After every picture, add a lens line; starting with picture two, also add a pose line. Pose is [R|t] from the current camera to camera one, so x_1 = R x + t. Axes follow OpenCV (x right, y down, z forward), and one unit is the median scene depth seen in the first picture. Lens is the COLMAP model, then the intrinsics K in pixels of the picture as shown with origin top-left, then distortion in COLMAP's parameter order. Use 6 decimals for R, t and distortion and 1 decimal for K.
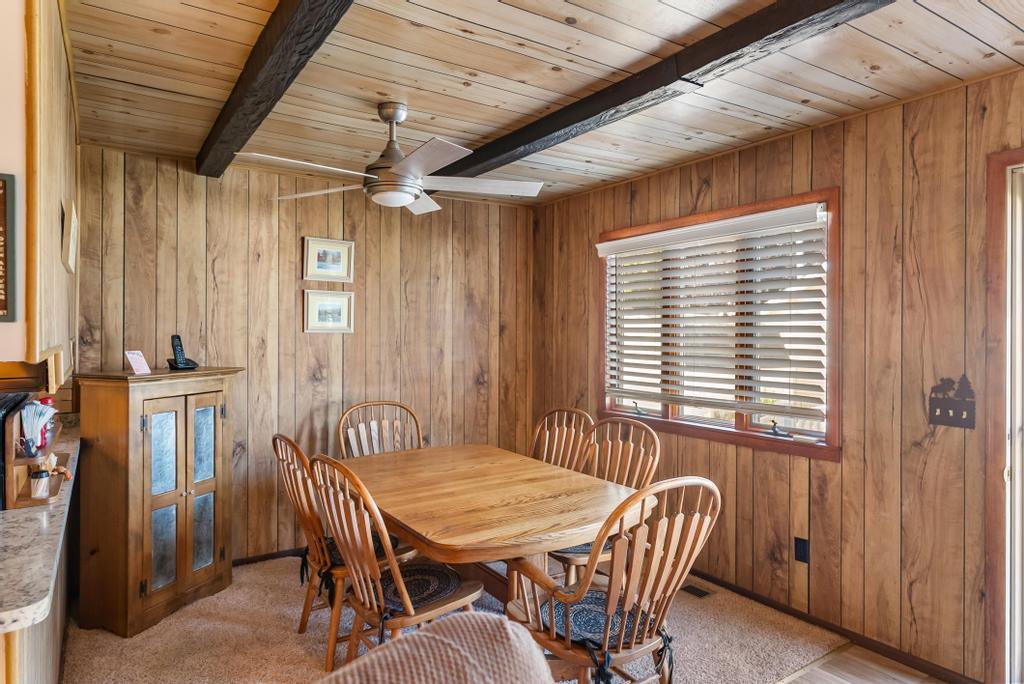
lens RADIAL K [[611.2, 0, 515.0], [0, 611.2, 336.3], [0, 0, 1]] dist [-0.002723, -0.000067]
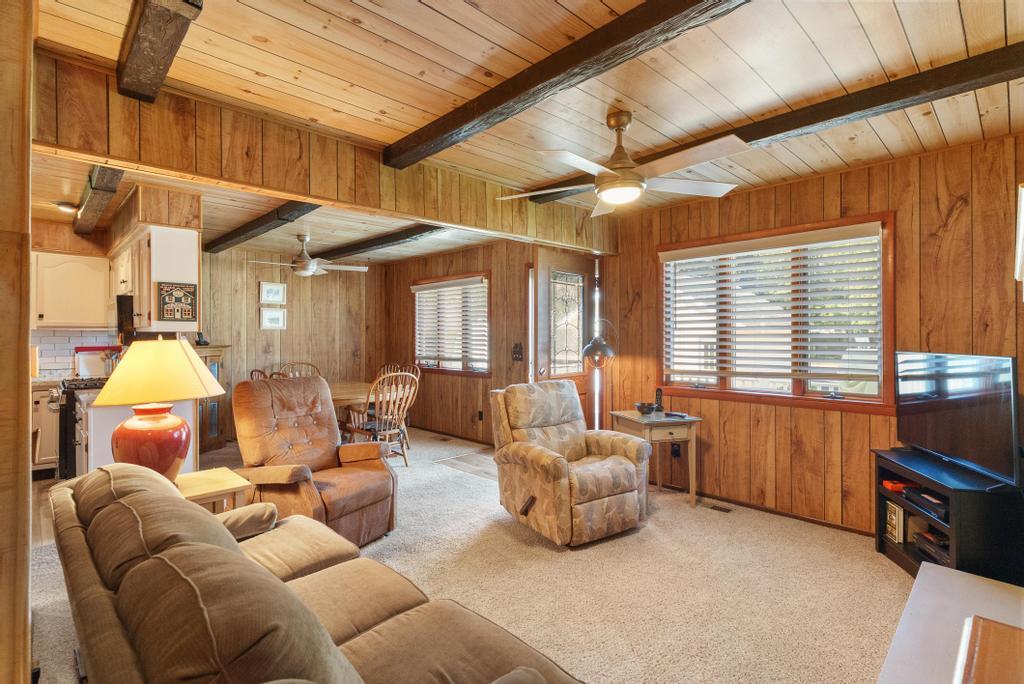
lens RADIAL K [[492.0, 0, 512.7], [0, 492.0, 338.9], [0, 0, 1]] dist [-0.000047, 0.000530]
pose [[0.983954, -0.004718, 0.178357, 0.182579], [0.004490, 0.999989, 0.001681, 0.027314], [-0.178363, -0.000853, 0.983964, -0.735387]]
